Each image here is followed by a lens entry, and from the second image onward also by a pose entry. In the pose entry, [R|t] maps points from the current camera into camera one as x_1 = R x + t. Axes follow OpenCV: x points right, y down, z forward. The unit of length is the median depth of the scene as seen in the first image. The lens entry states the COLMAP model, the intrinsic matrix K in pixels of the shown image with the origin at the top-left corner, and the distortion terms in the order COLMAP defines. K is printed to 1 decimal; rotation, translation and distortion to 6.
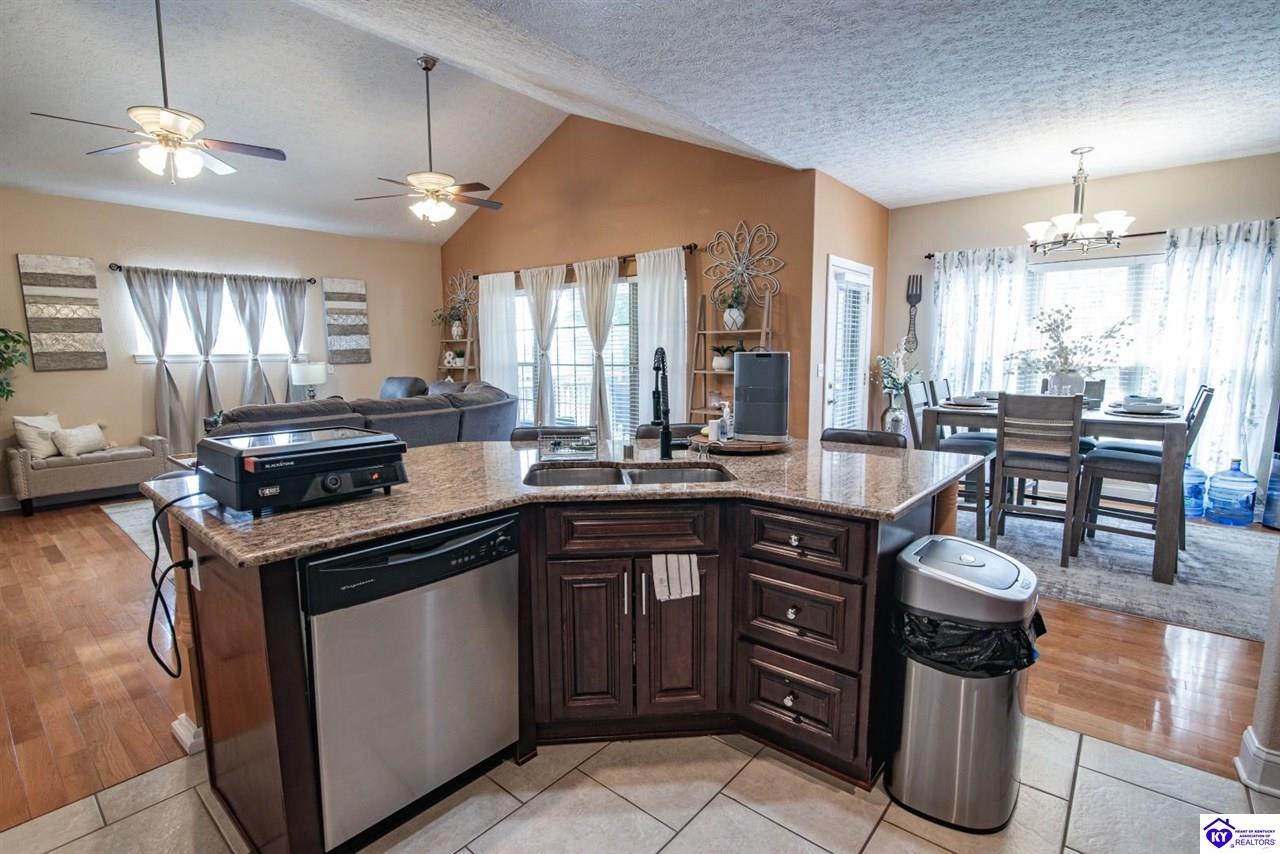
lens RADIAL K [[602.2, 0, 636.4], [0, 602.2, 430.3], [0, 0, 1]] dist [-0.015785, -0.000473]
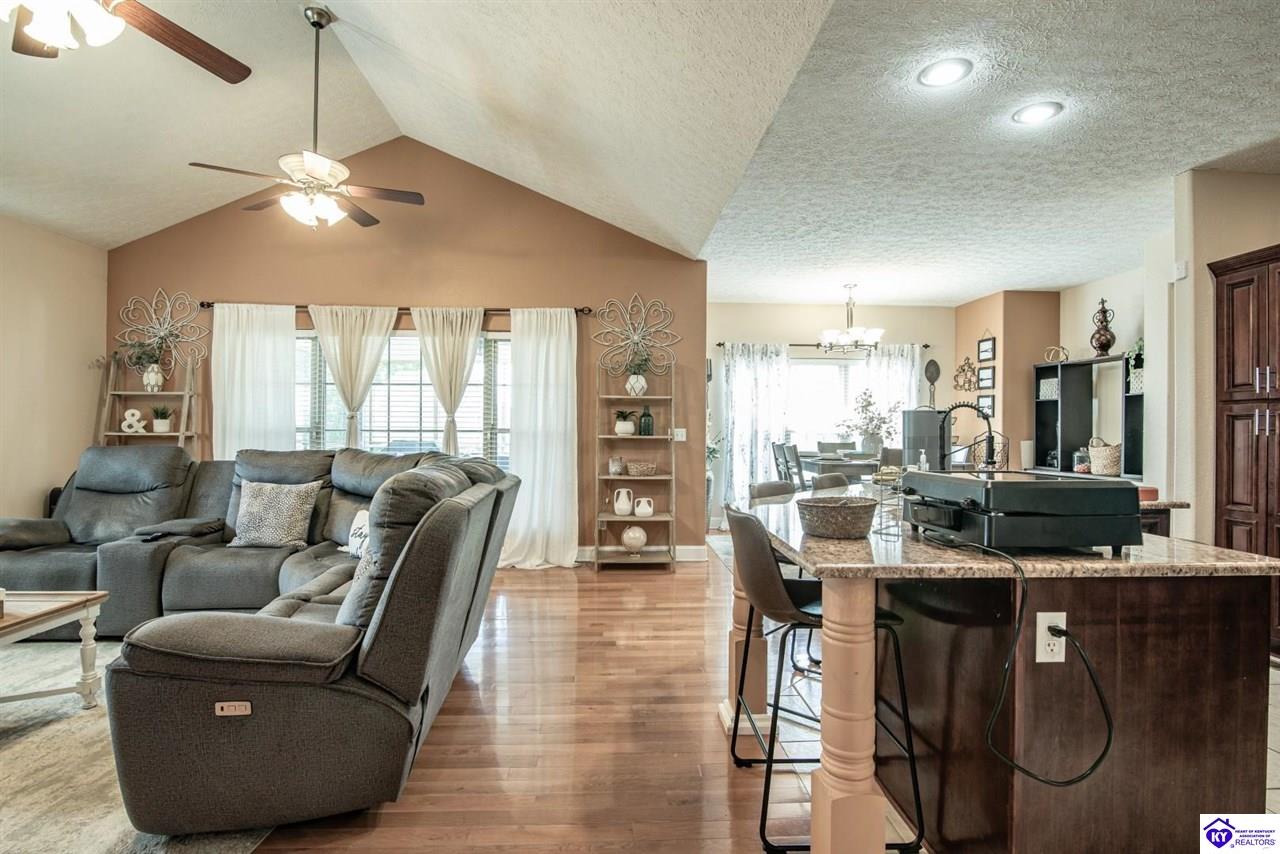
lens RADIAL K [[619.7, 0, 640.0], [0, 619.7, 427.0], [0, 0, 1]] dist [-0.021285, 0.000693]
pose [[0.728813, 0.015127, 0.684545, -0.542930], [0.077124, 0.991580, -0.104022, -0.003942], [-0.680355, 0.128608, 0.721510, 0.238157]]
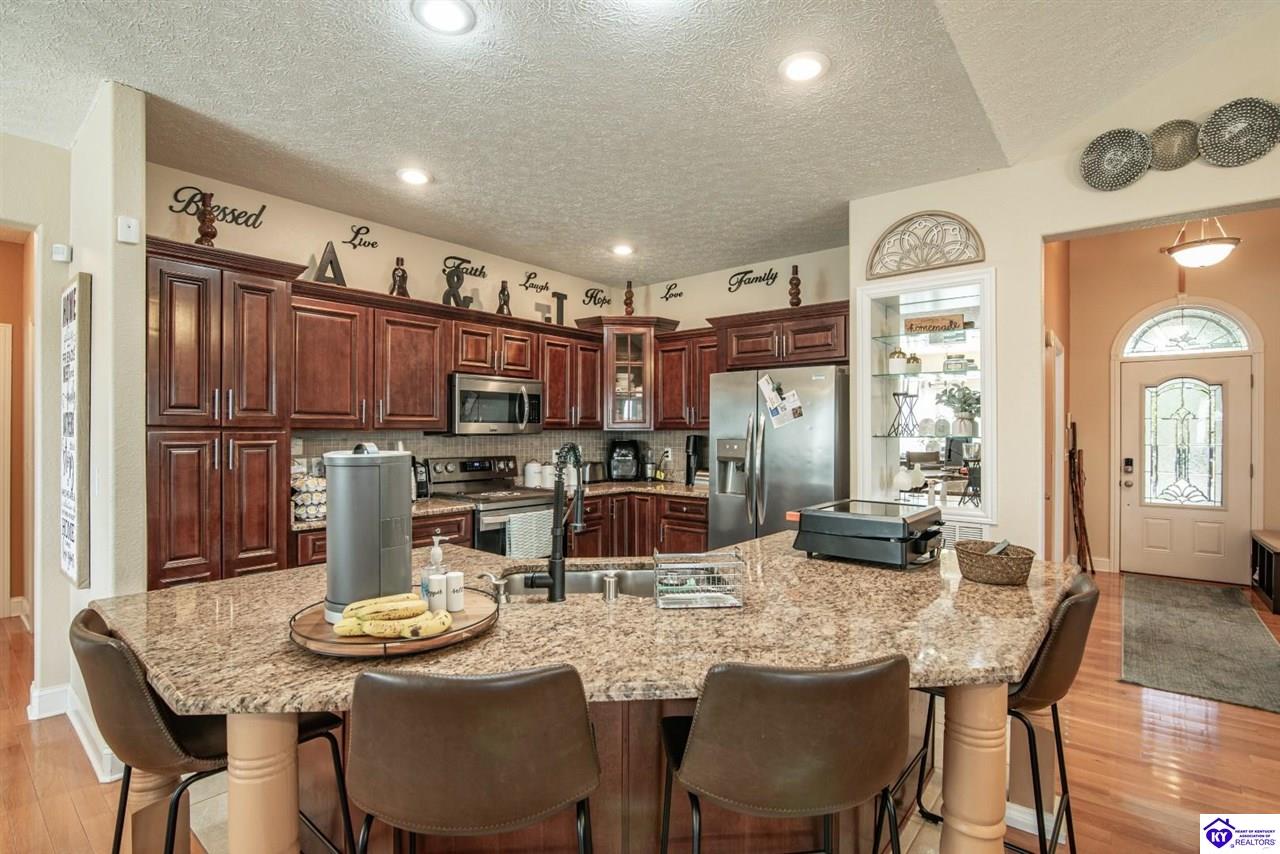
lens RADIAL K [[602.2, 0, 636.4], [0, 602.2, 430.3], [0, 0, 1]] dist [-0.015785, -0.000473]
pose [[-0.999938, 0.003791, -0.010463, -0.017941], [0.002433, 0.991914, 0.126892, -0.107641], [0.010859, 0.126859, -0.991861, 0.759483]]
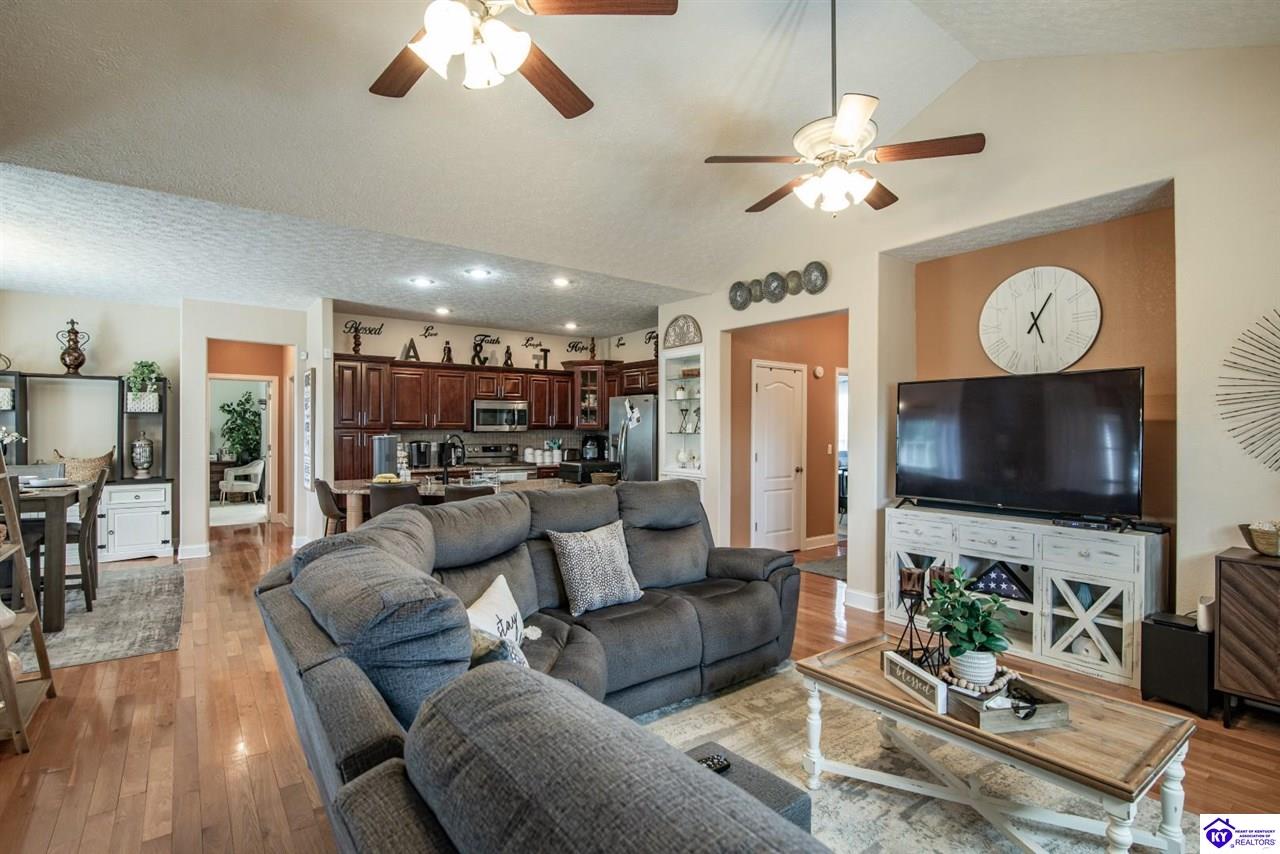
lens RADIAL K [[616.9, 0, 628.3], [0, 616.9, 430.7], [0, 0, 1]] dist [-0.000014, 0.000046]
pose [[-0.969714, 0.002624, 0.244227, -0.518519], [0.034200, 0.991550, 0.125138, -0.182520], [-0.241835, 0.129701, -0.961610, 1.346067]]
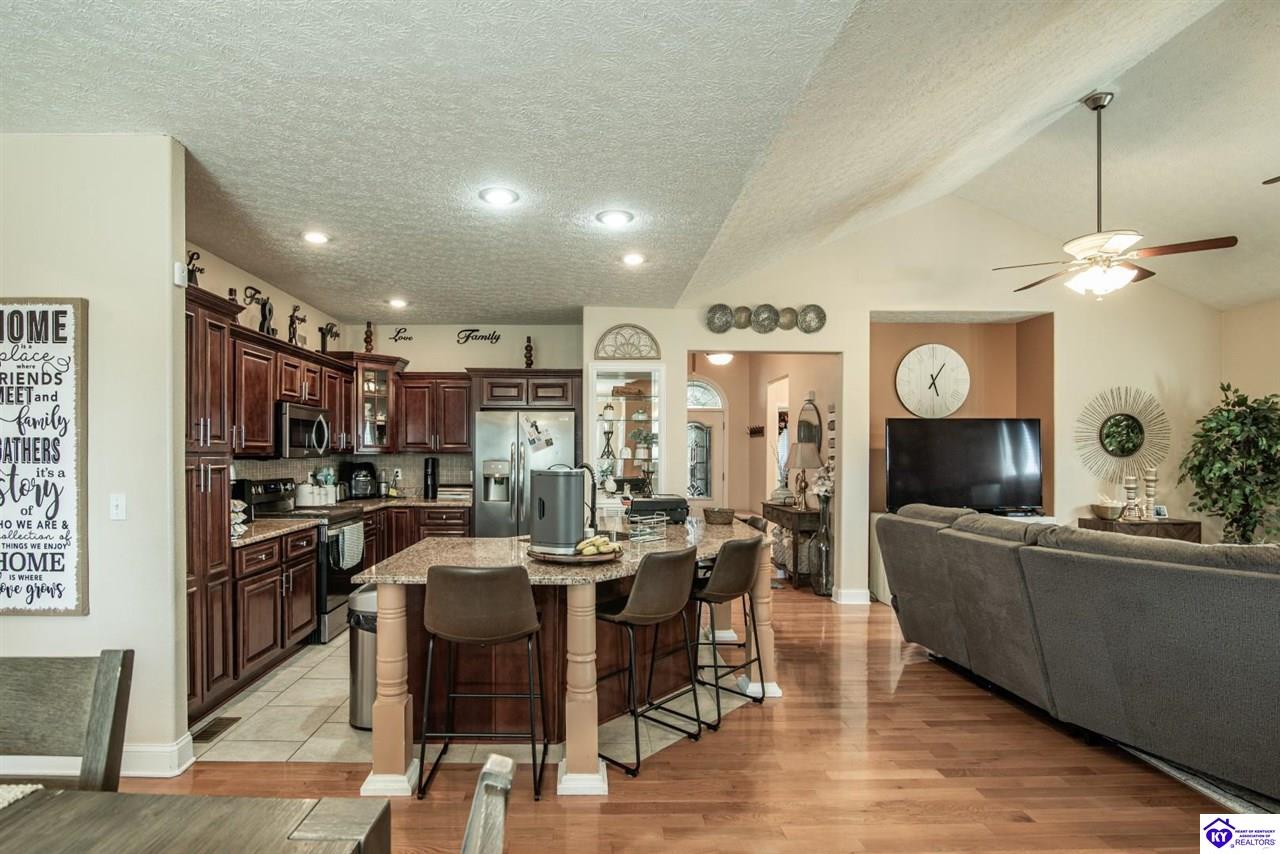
lens RADIAL K [[622.6, 0, 588.5], [0, 622.6, 462.8], [0, 0, 1]] dist [-0.016874, 0.000087]
pose [[-0.758814, 0.013190, -0.651174, 0.435565], [-0.082761, 0.989738, 0.116489, -0.134545], [0.646027, 0.142285, -0.749936, 0.915368]]
